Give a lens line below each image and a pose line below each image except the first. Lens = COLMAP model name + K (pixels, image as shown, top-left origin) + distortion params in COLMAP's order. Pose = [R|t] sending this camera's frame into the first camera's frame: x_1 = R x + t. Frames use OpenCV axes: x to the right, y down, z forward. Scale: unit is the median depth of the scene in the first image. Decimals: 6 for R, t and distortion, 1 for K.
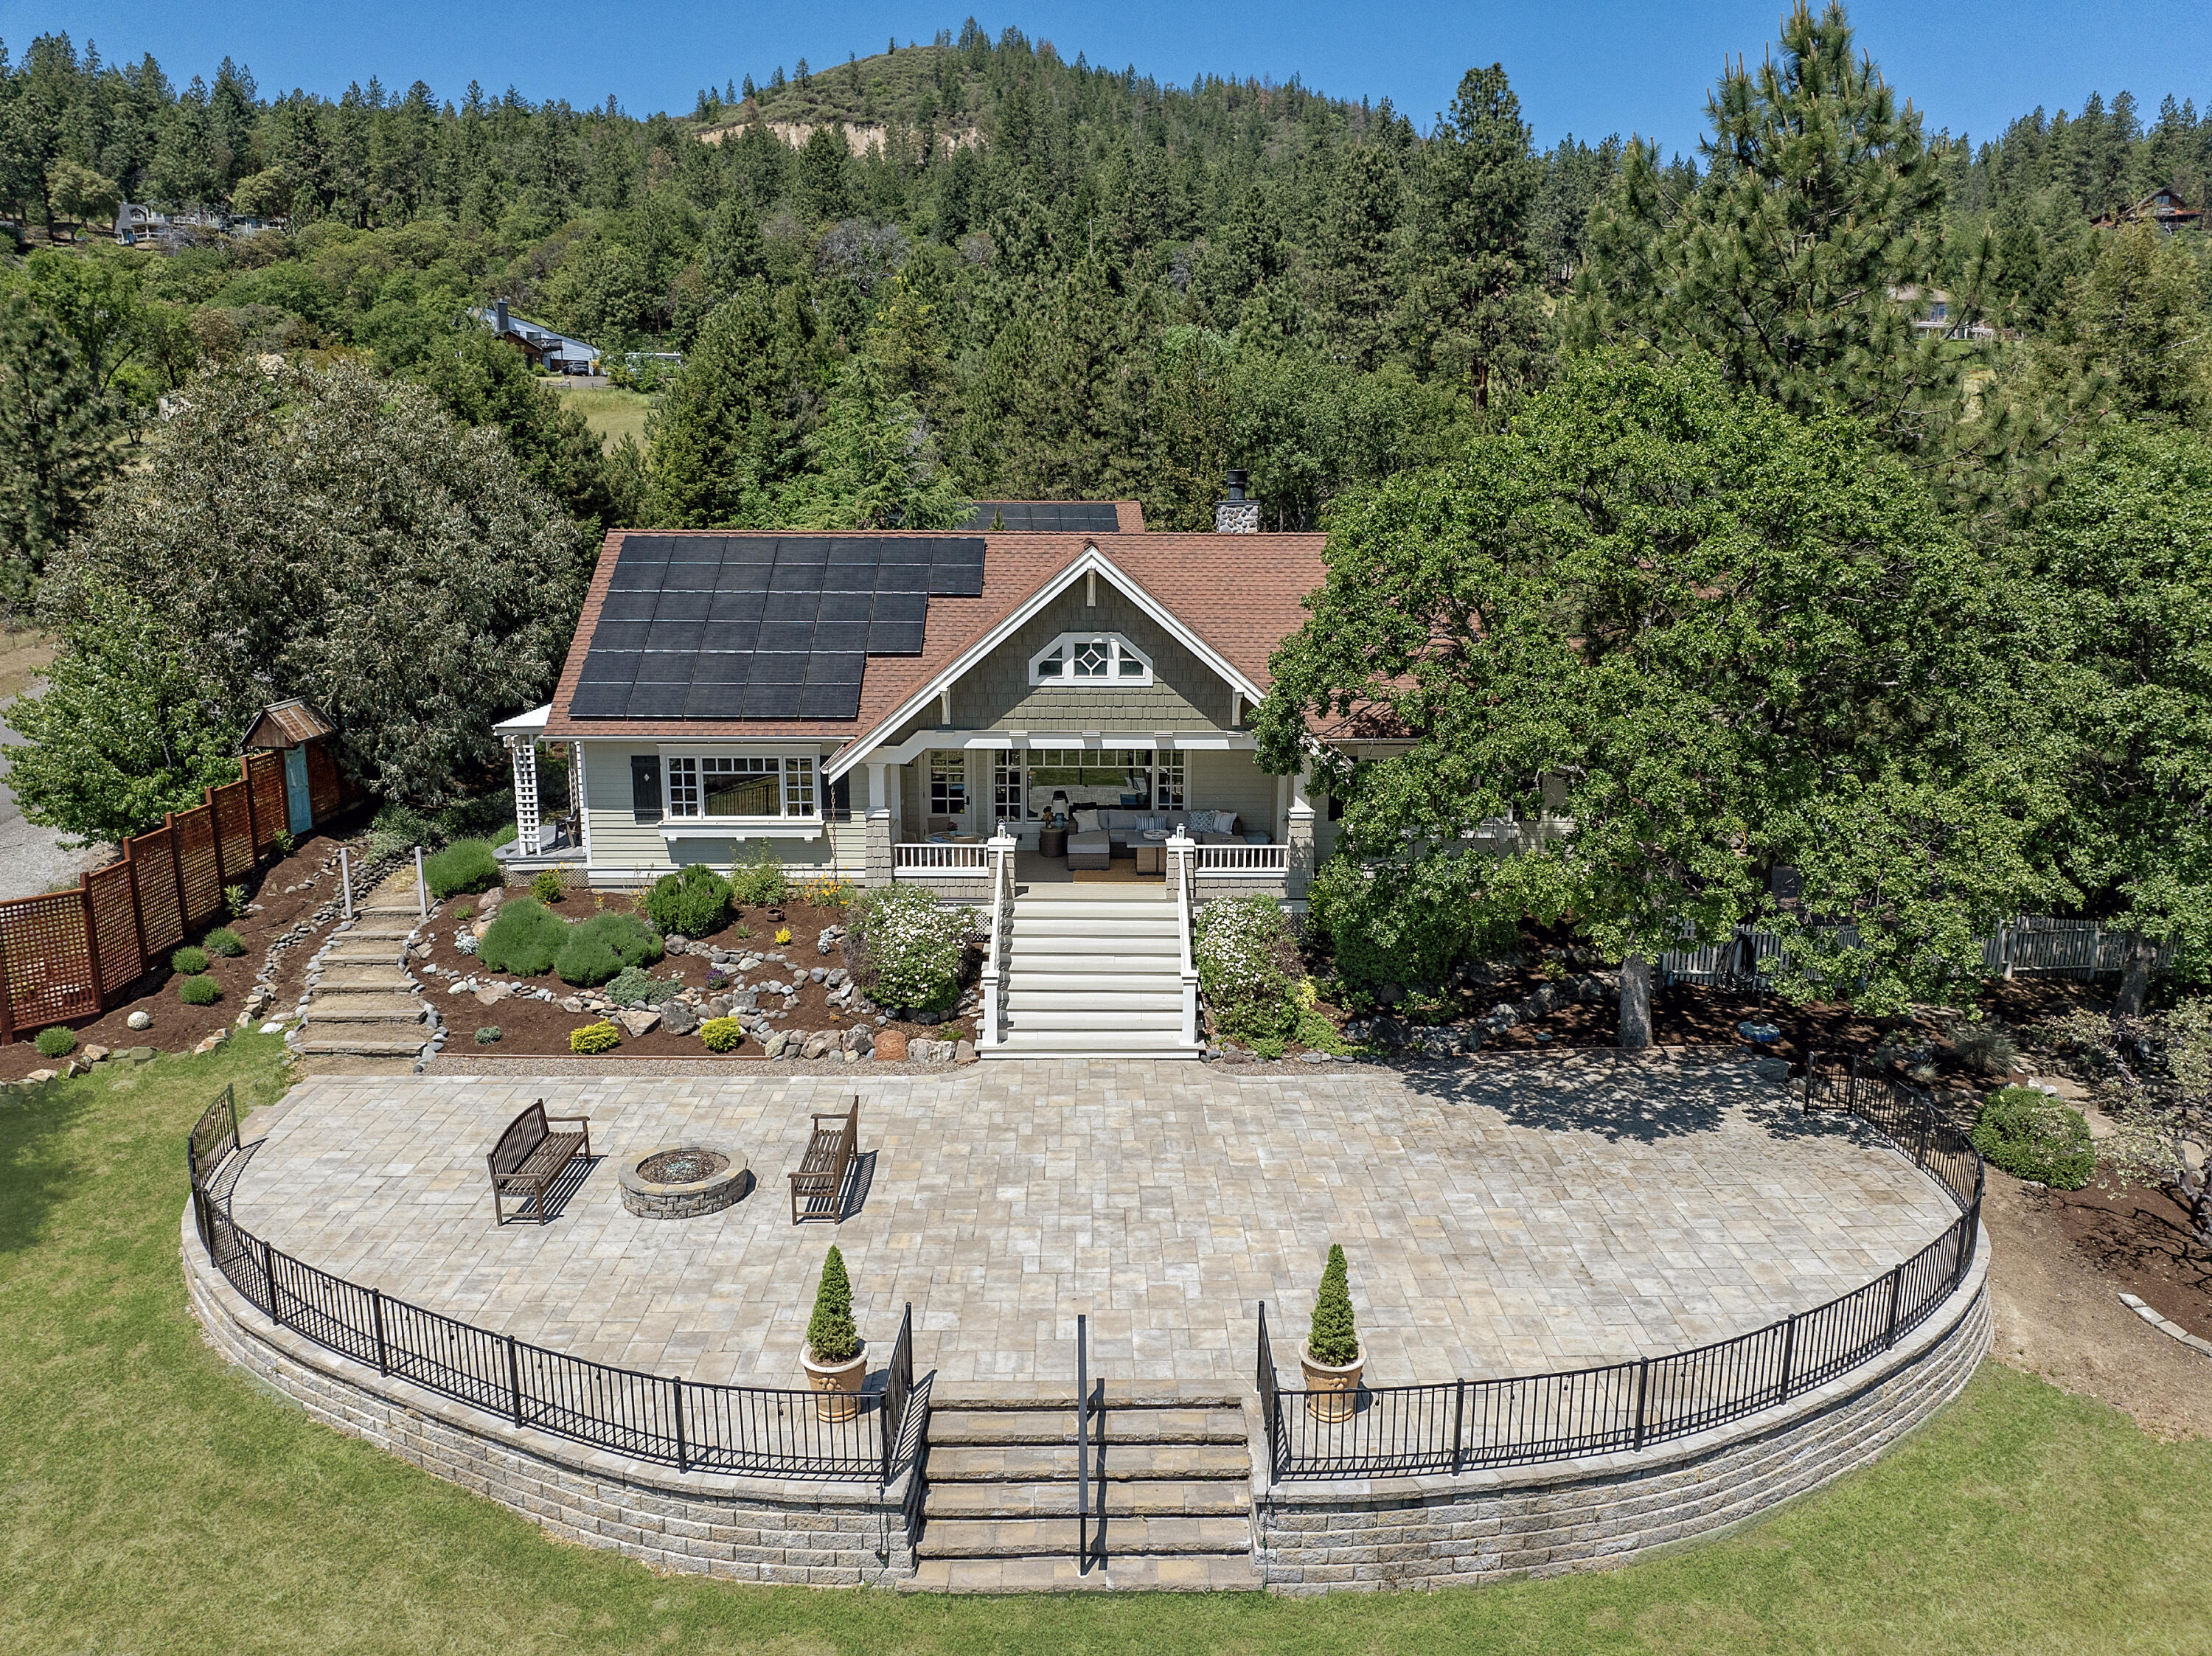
lens RADIAL K [[1545.0, 0, 1106.0], [0, 1545.0, 828.0], [0, 0, 1]] dist [-0.051122, 0.027763]
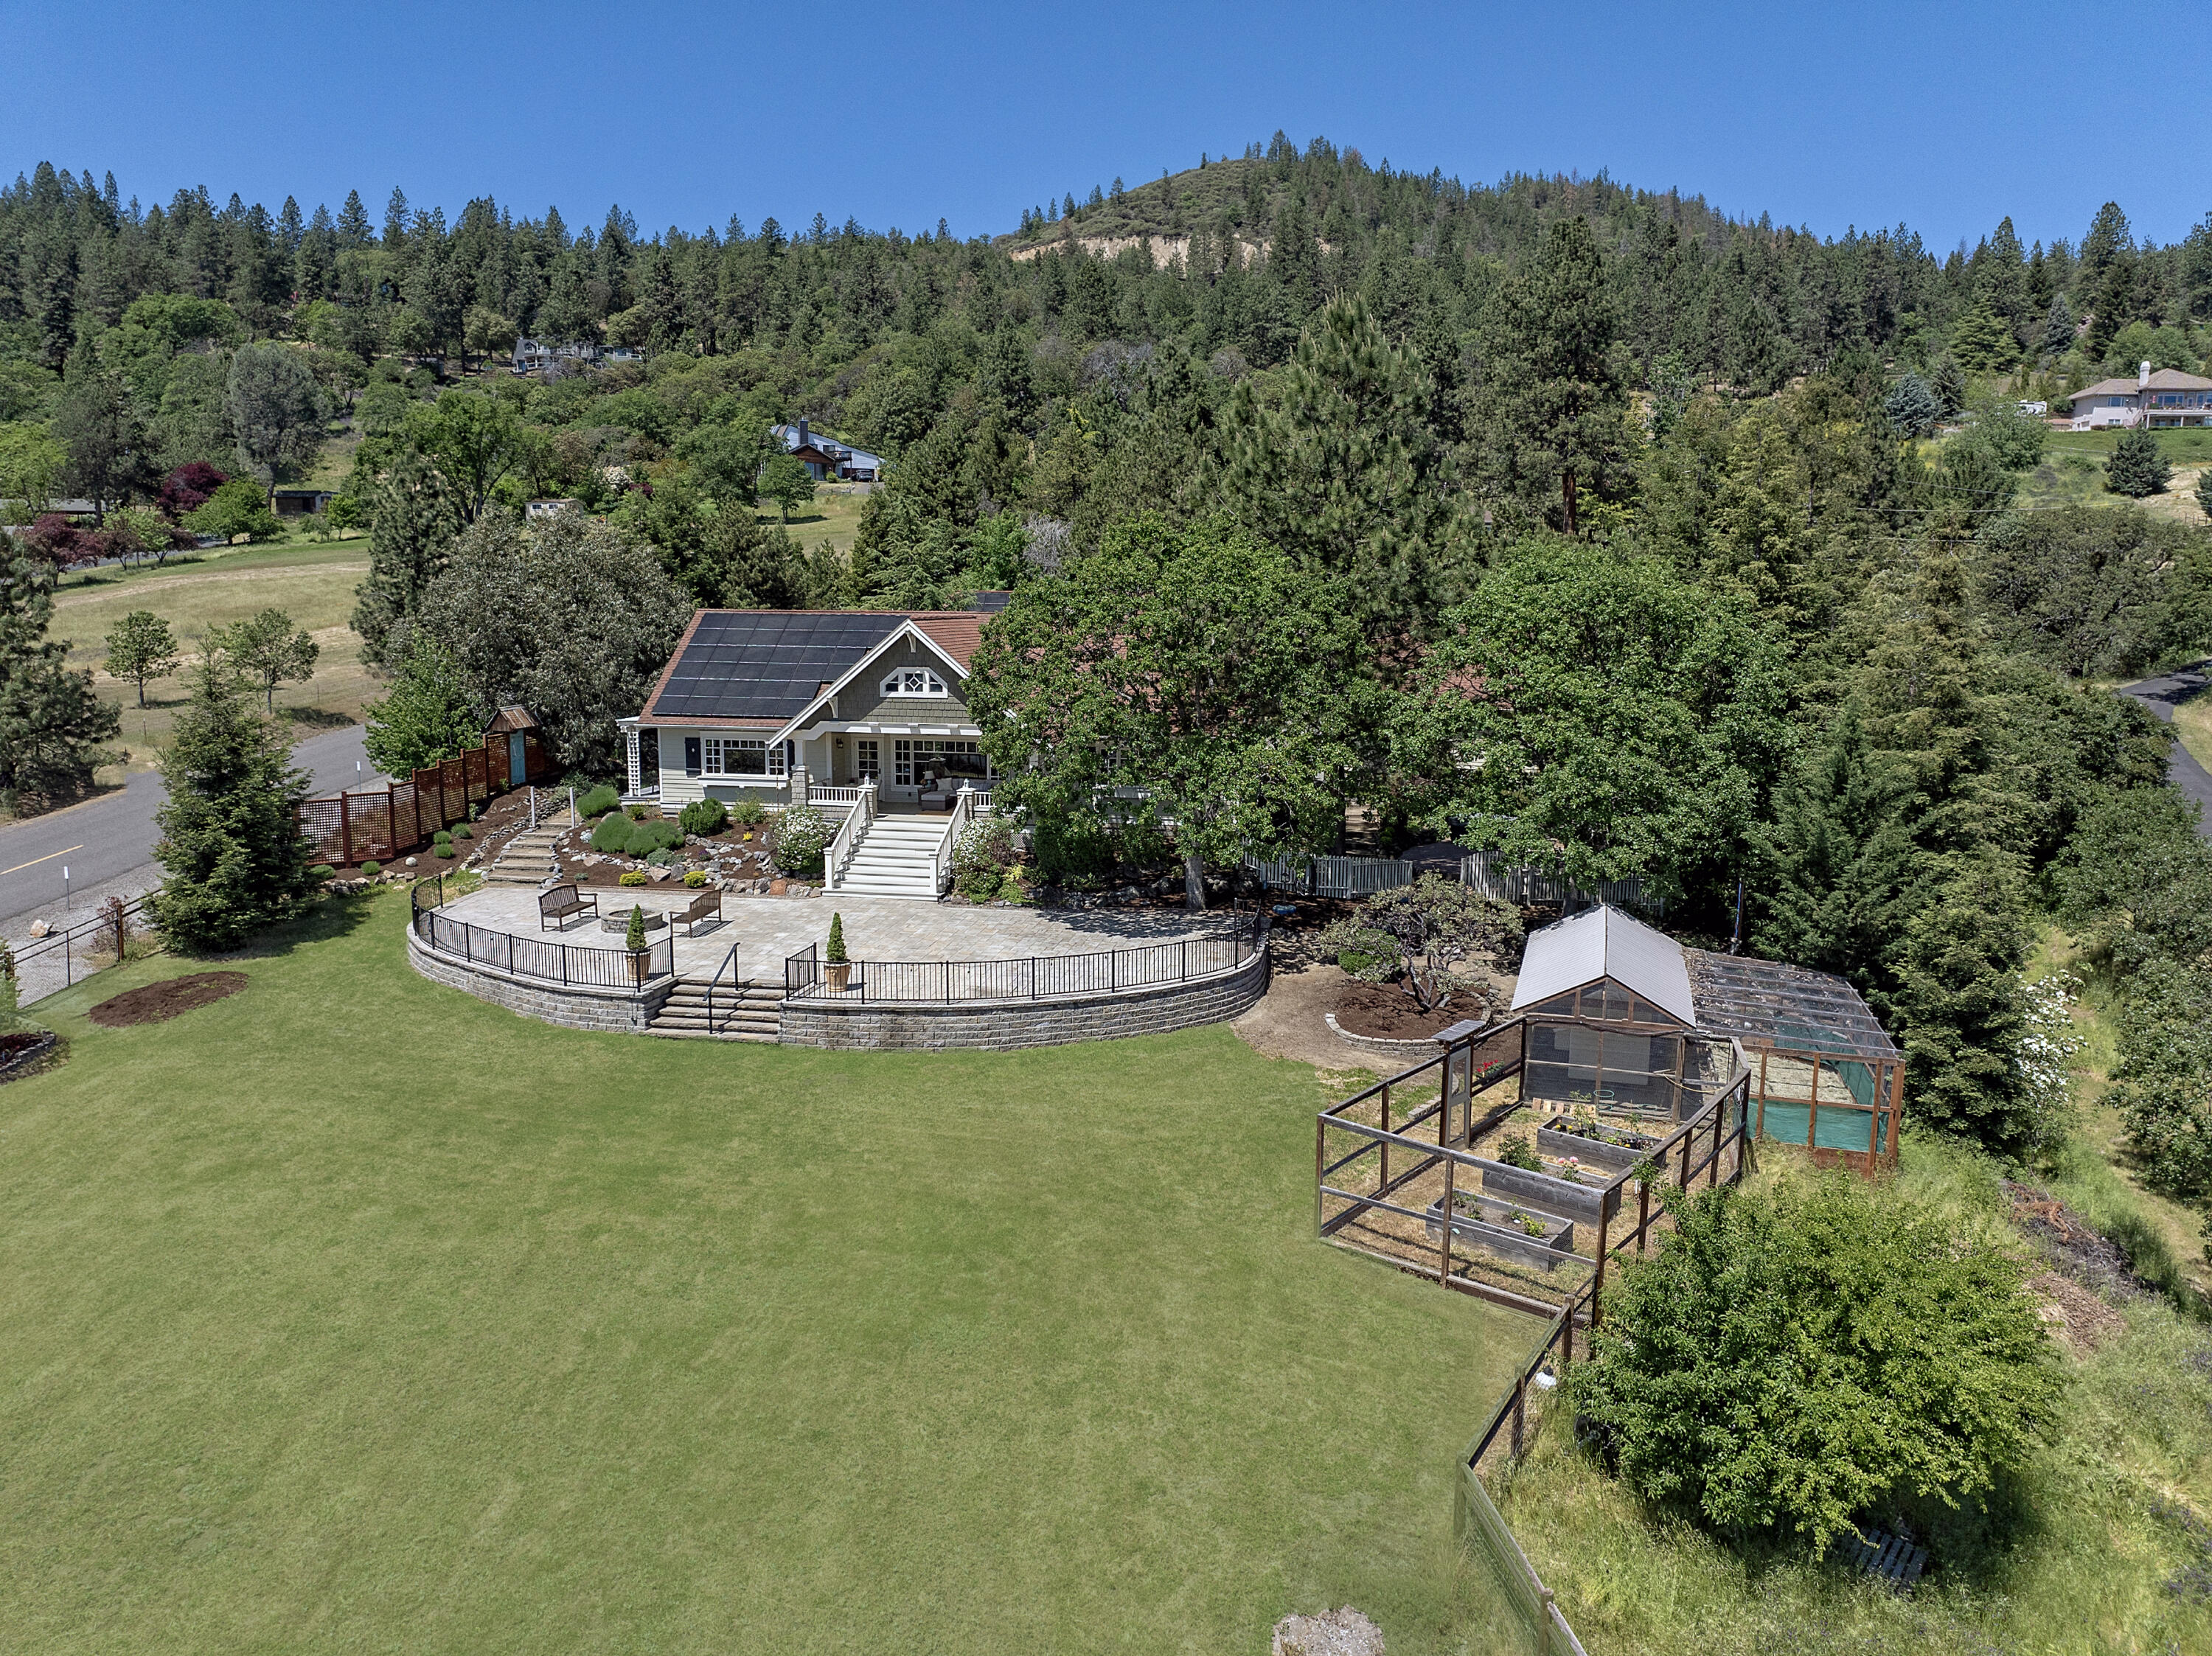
lens RADIAL K [[1545.5, 0, 1106.0], [0, 1545.5, 828.0], [0, 0, 1]] dist [-0.006717, -0.075510]
pose [[0.979200, 0.032094, -0.200344, 0.481768], [-0.043352, 0.997702, -0.052061, 0.118444], [0.198213, 0.059663, 0.978341, -0.574024]]
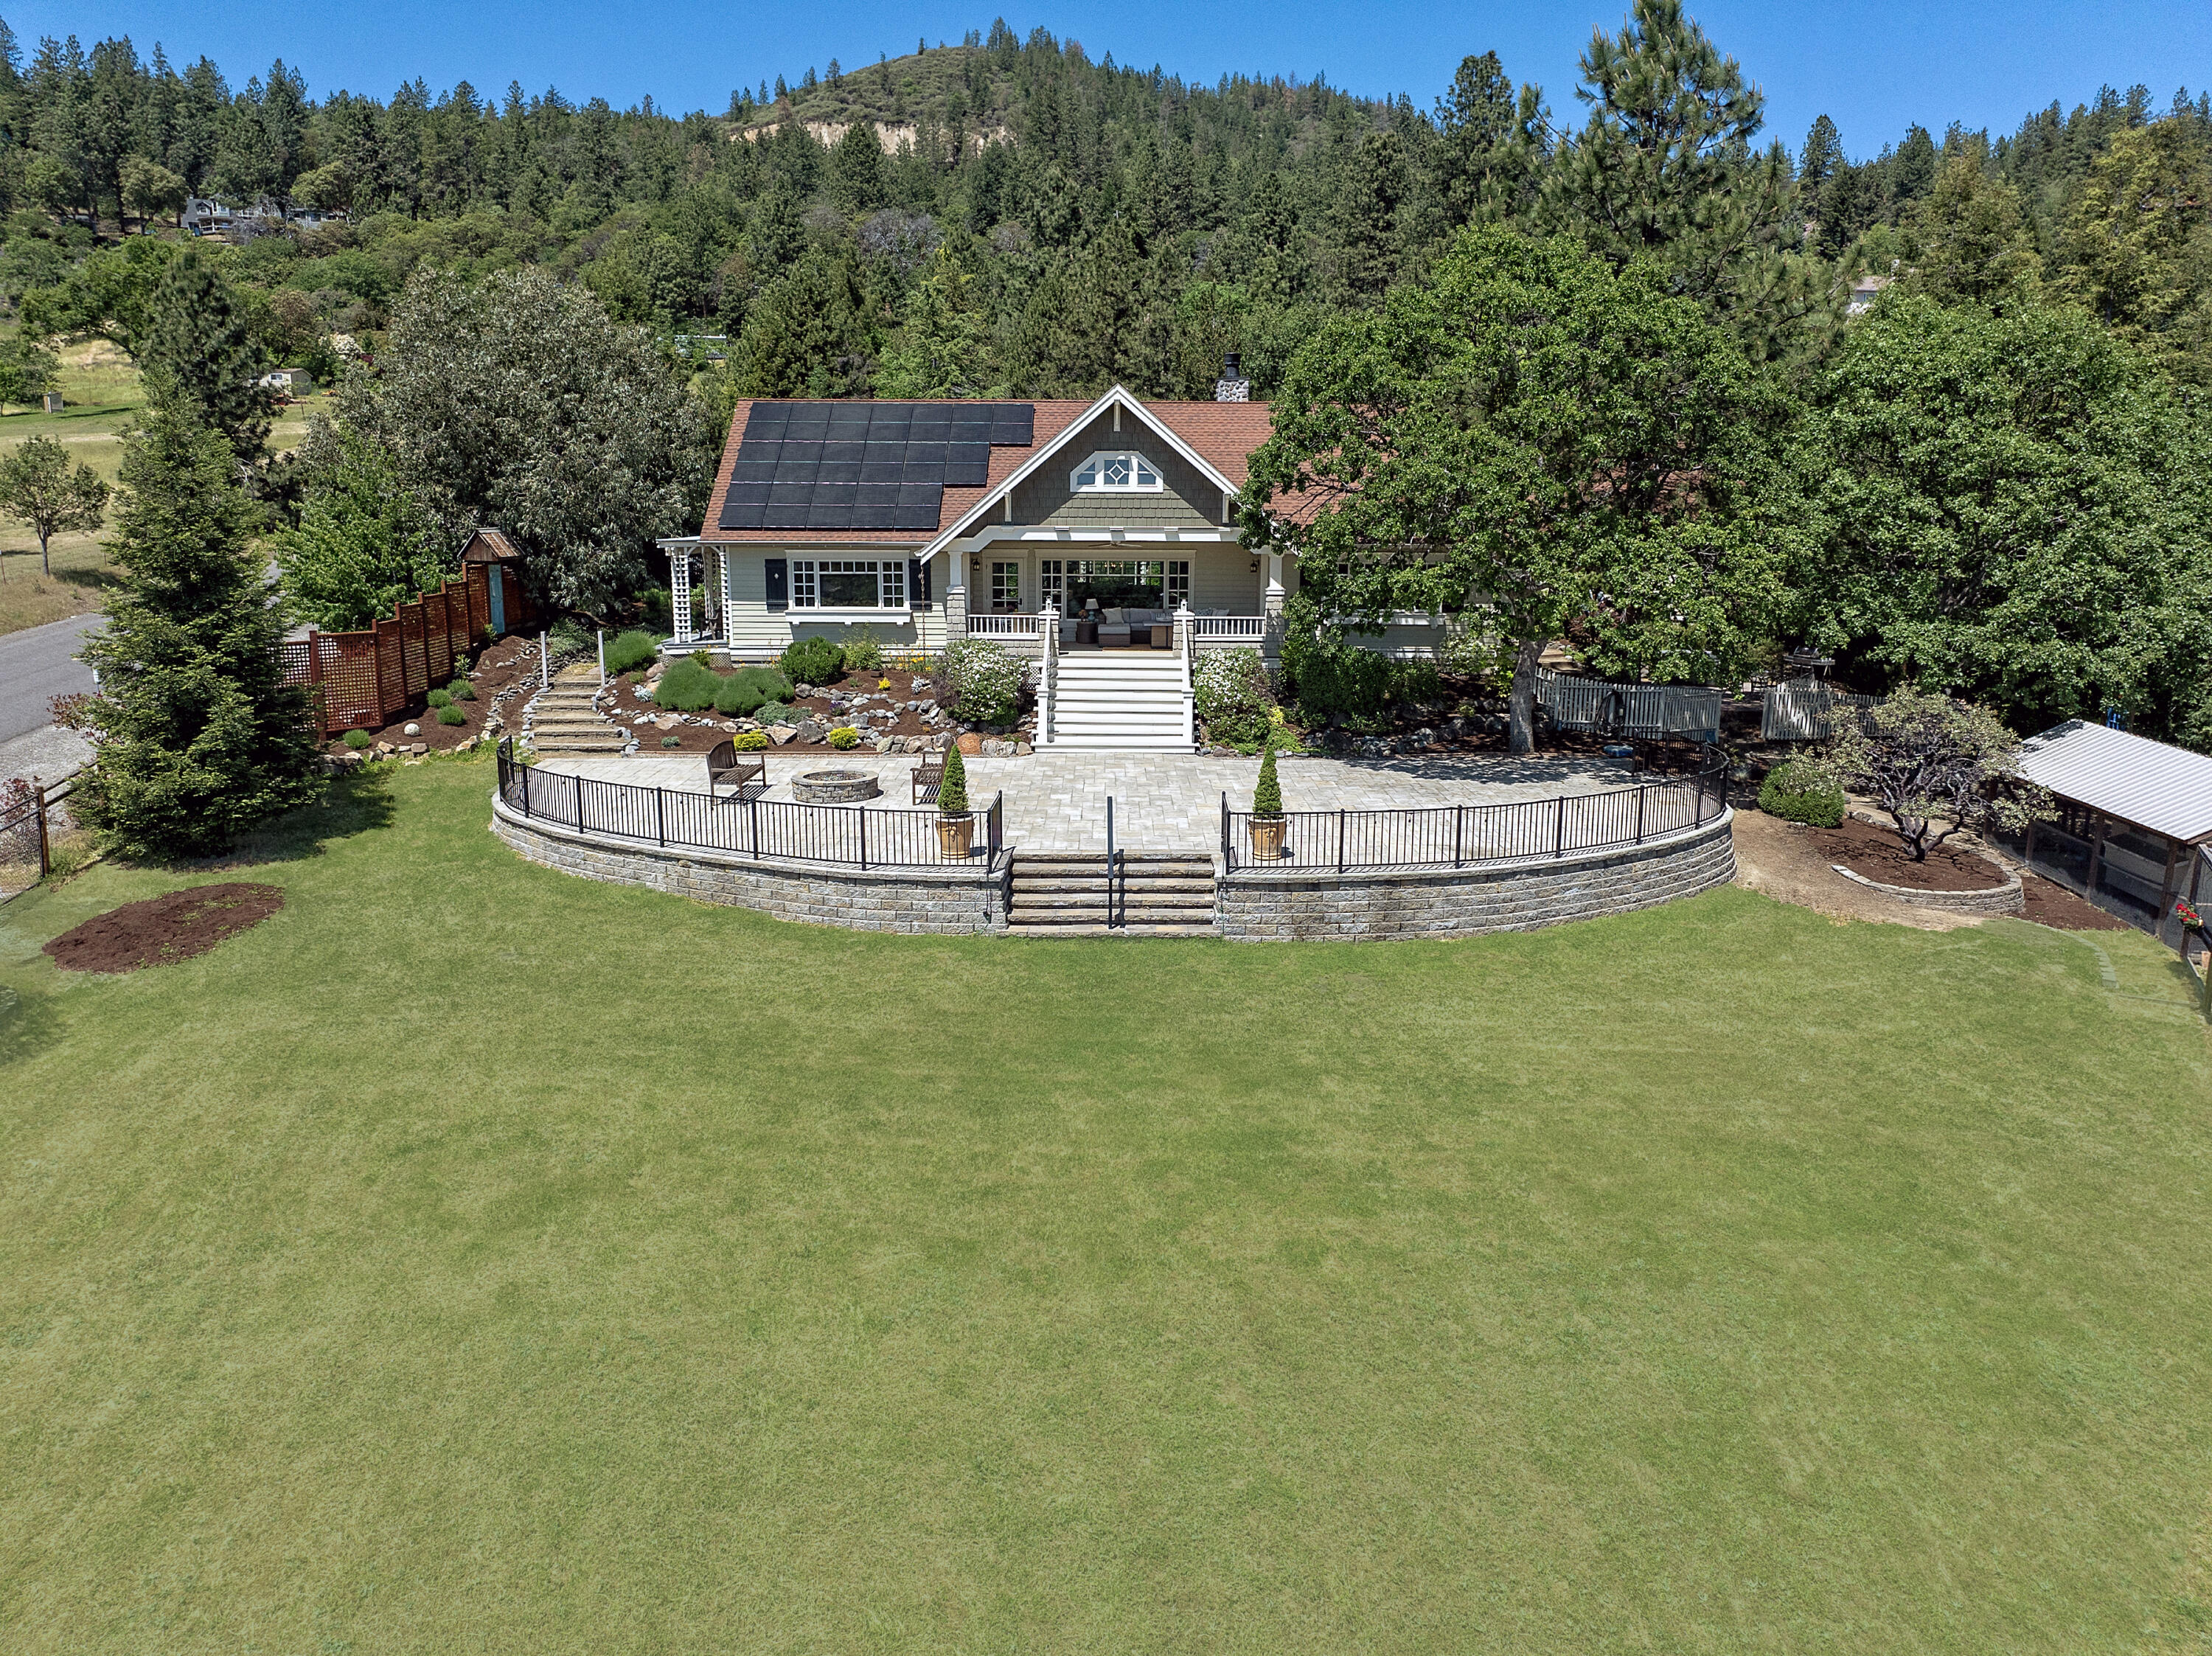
lens RADIAL K [[1545.0, 0, 1106.0], [0, 1545.0, 828.0], [0, 0, 1]] dist [-0.051122, 0.027763]
pose [[0.999867, 0.003486, -0.015957, 0.002885], [-0.003497, 0.999994, -0.000632, 0.171268], [0.015954, 0.000687, 0.999872, -0.287662]]
